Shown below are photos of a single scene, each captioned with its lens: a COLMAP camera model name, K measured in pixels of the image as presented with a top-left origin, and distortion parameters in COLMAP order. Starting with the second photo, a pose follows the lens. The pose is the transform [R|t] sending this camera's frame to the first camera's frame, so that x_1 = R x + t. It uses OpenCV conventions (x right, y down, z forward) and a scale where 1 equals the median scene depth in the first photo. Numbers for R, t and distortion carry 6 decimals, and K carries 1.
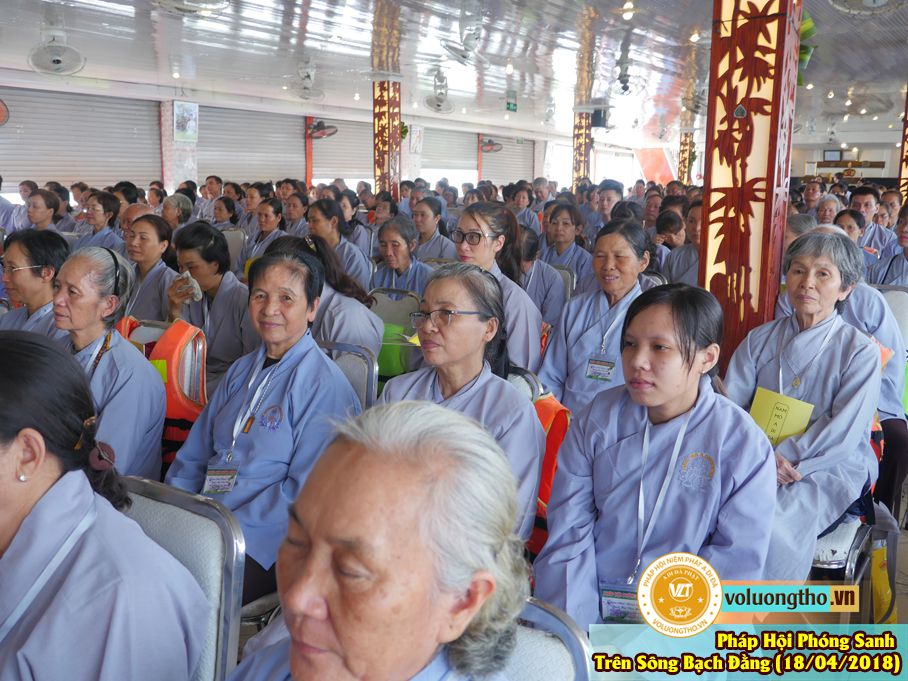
lens RADIAL K [[886.9, 0, 454.0], [0, 886.9, 340.5], [0, 0, 1]] dist [0.007251, 0.005740]
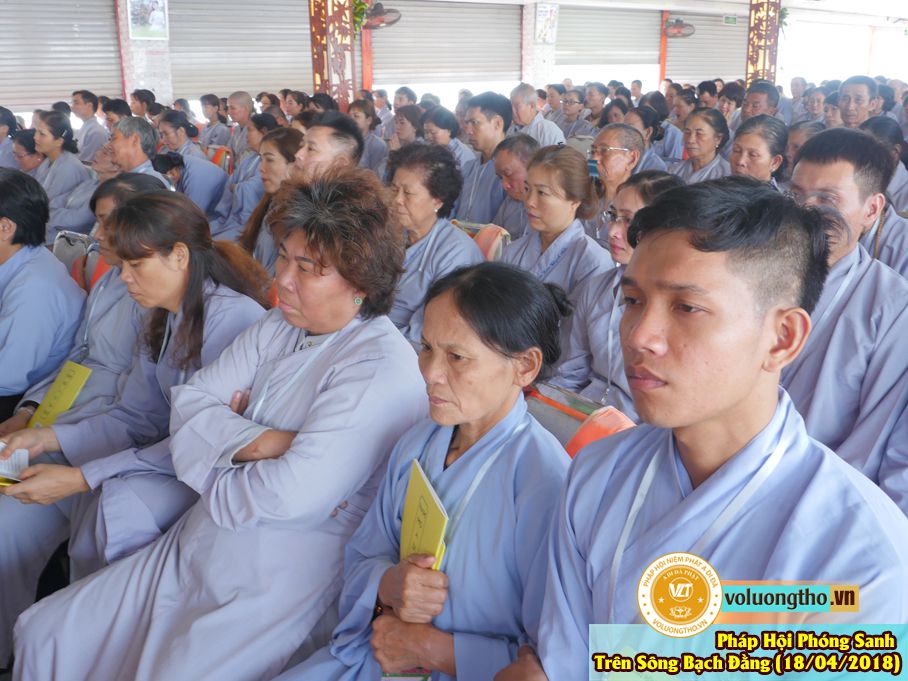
lens RADIAL K [[960.5, 0, 454.0], [0, 960.5, 340.5], [0, 0, 1]] dist [0.003906, 0.034481]
pose [[0.946683, 0.061110, -0.316316, 0.285915], [-0.032263, 0.994892, 0.095647, -0.083336], [0.320546, -0.080342, 0.943820, 0.423135]]
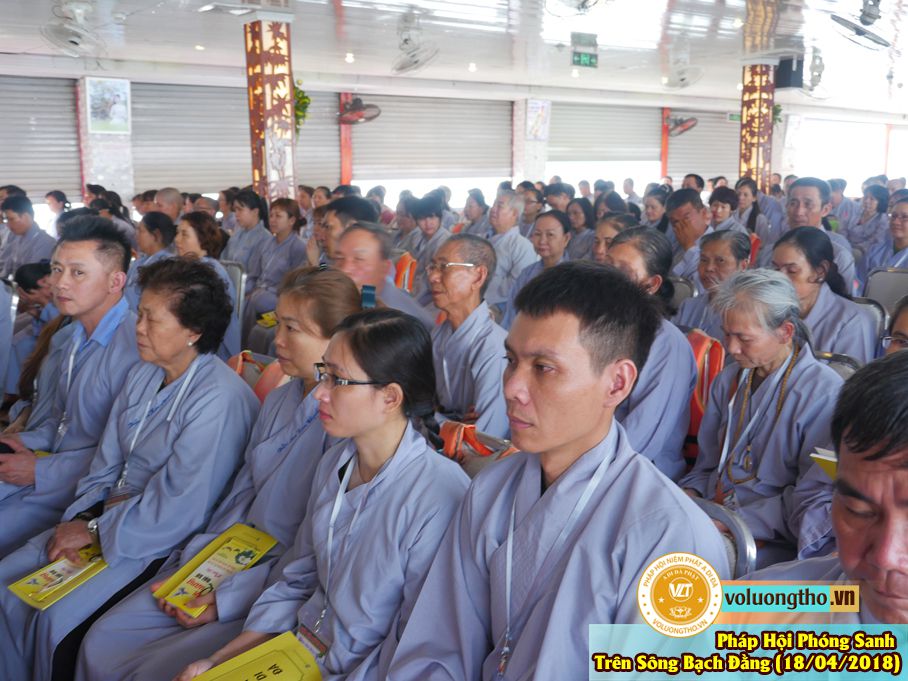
lens RADIAL K [[972.3, 0, 454.0], [0, 972.3, 340.5], [0, 0, 1]] dist [0.013804, 0.048205]
pose [[0.935441, 0.041488, -0.351039, 0.328841], [-0.043958, 0.999033, 0.000934, -0.099136], [0.350739, 0.014557, 0.936360, 0.508335]]
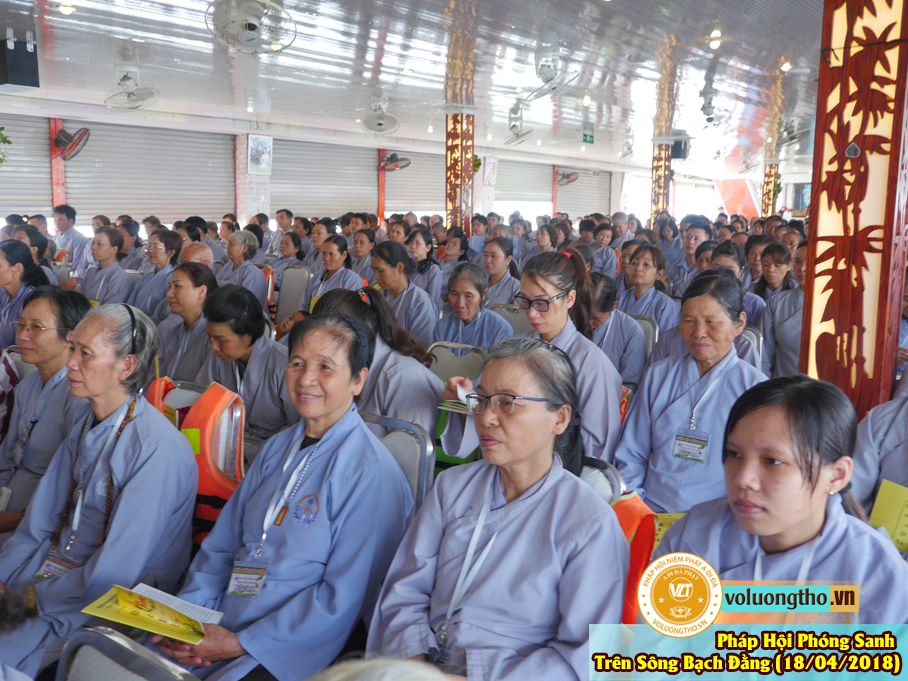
lens RADIAL K [[893.8, 0, 454.0], [0, 893.8, 340.5], [0, 0, 1]] dist [0.012633, 0.012441]
pose [[0.996623, 0.014377, -0.080843, 0.001020], [-0.017136, 0.999291, -0.033539, -0.009728], [0.080303, 0.034811, 0.996162, 0.026556]]
